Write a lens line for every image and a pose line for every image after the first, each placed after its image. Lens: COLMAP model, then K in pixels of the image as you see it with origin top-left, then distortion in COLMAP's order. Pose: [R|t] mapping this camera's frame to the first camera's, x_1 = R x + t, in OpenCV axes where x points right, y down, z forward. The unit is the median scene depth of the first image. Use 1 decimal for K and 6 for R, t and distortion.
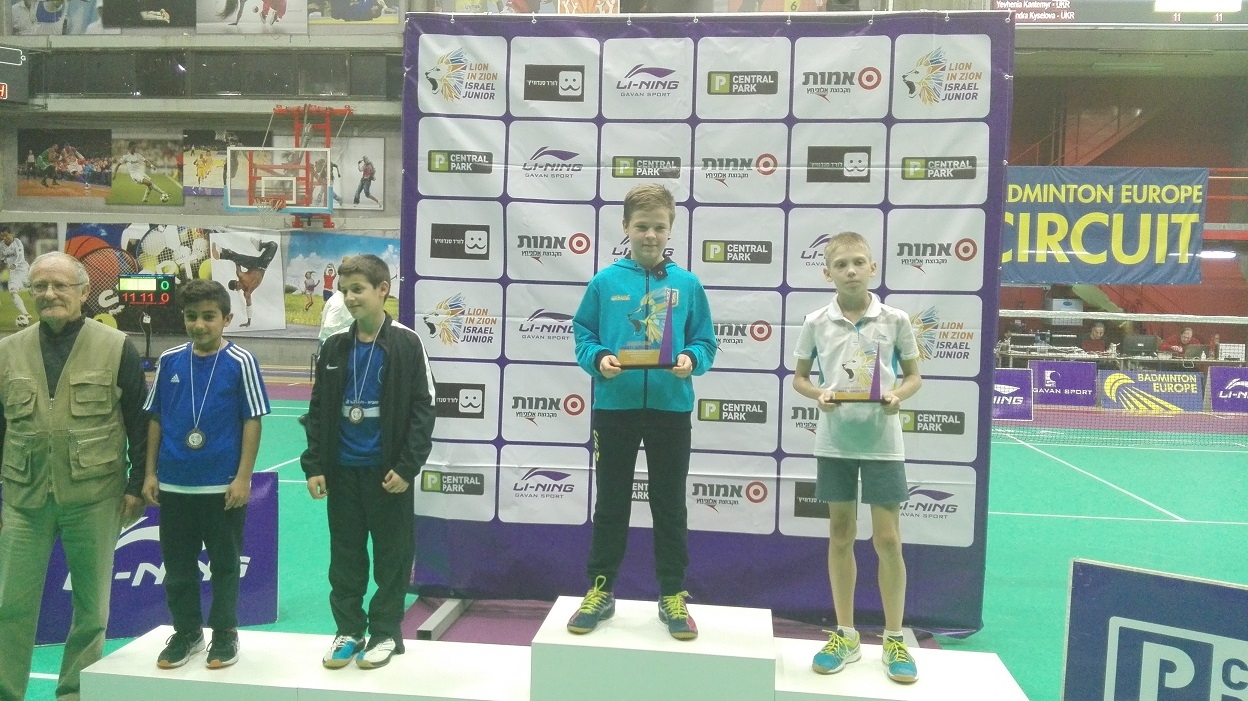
lens RADIAL K [[1037.8, 0, 587.7], [0, 1037.8, 342.0], [0, 0, 1]] dist [0.095463, -0.236584]
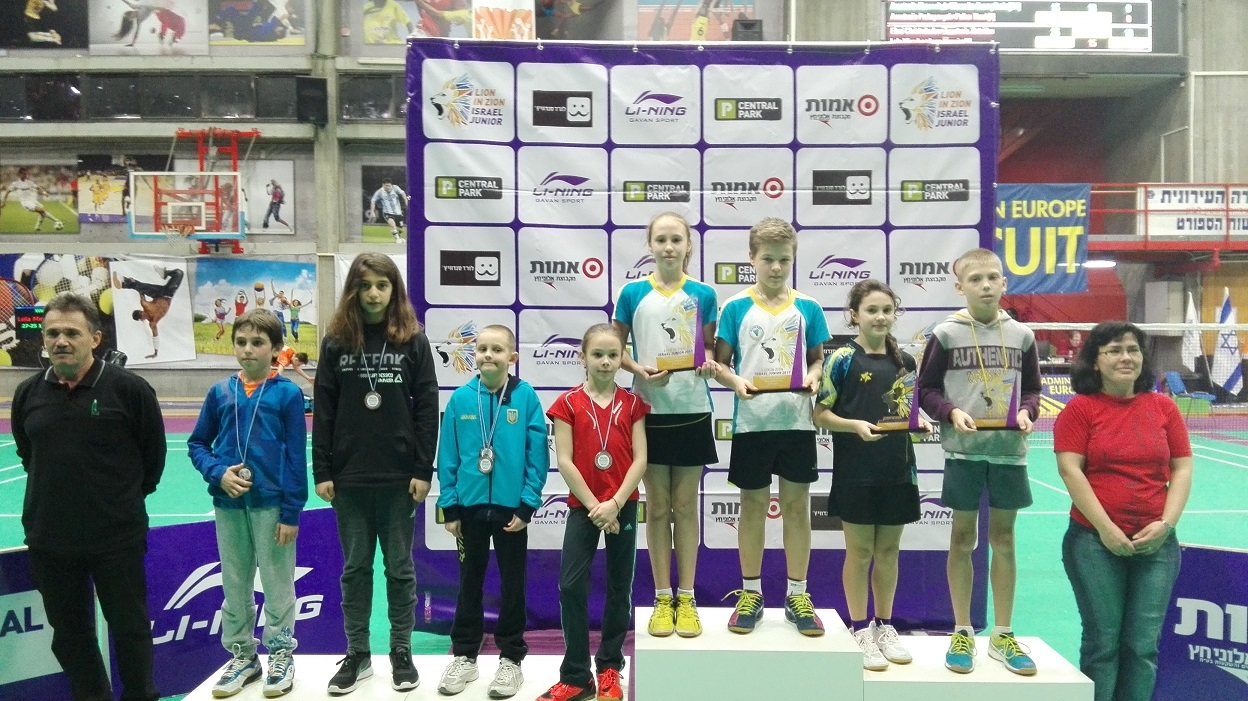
lens RADIAL K [[1033.0, 0, 609.2], [0, 1033.0, 346.5], [0, 0, 1]] dist [0.050125, -0.166949]
pose [[0.991256, -0.028861, 0.128757, -0.121470], [0.030512, 0.999475, -0.010868, -0.007692], [-0.128375, 0.014702, 0.991617, 0.010272]]
